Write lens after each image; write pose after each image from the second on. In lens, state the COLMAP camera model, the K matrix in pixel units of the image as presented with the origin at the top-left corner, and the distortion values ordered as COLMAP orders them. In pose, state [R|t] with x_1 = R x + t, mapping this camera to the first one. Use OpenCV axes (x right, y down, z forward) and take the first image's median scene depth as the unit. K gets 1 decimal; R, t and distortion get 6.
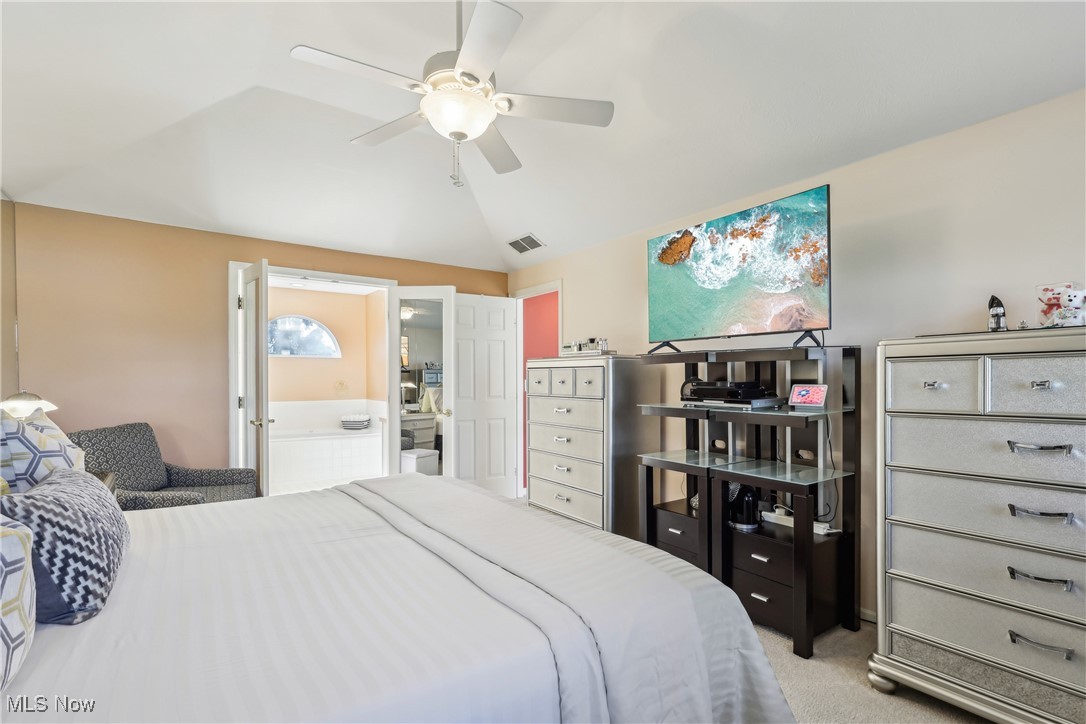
lens RADIAL K [[516.1, 0, 540.6], [0, 516.1, 380.7], [0, 0, 1]] dist [0.001421, 0.001052]
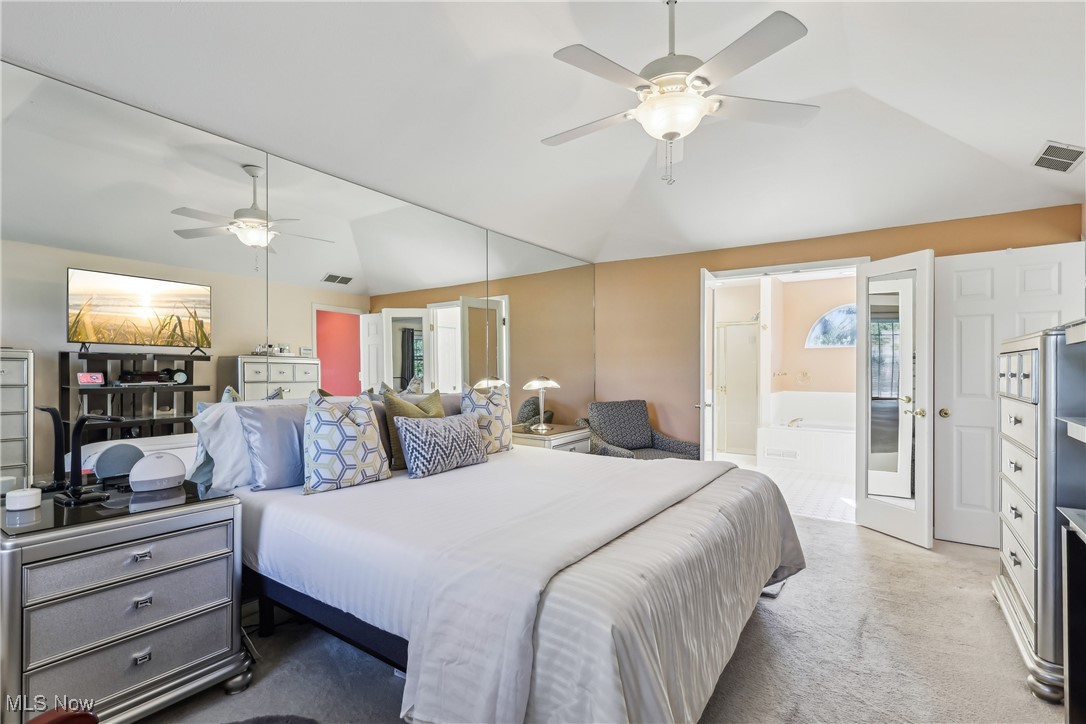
lens RADIAL K [[516.1, 0, 541.2], [0, 516.1, 365.1], [0, 0, 1]] dist [0.001421, 0.001052]
pose [[0.349306, -0.000872, -0.937008, 0.995839], [-0.008431, 0.999956, -0.004074, -0.009369], [0.936971, 0.009323, 0.349283, 0.539566]]
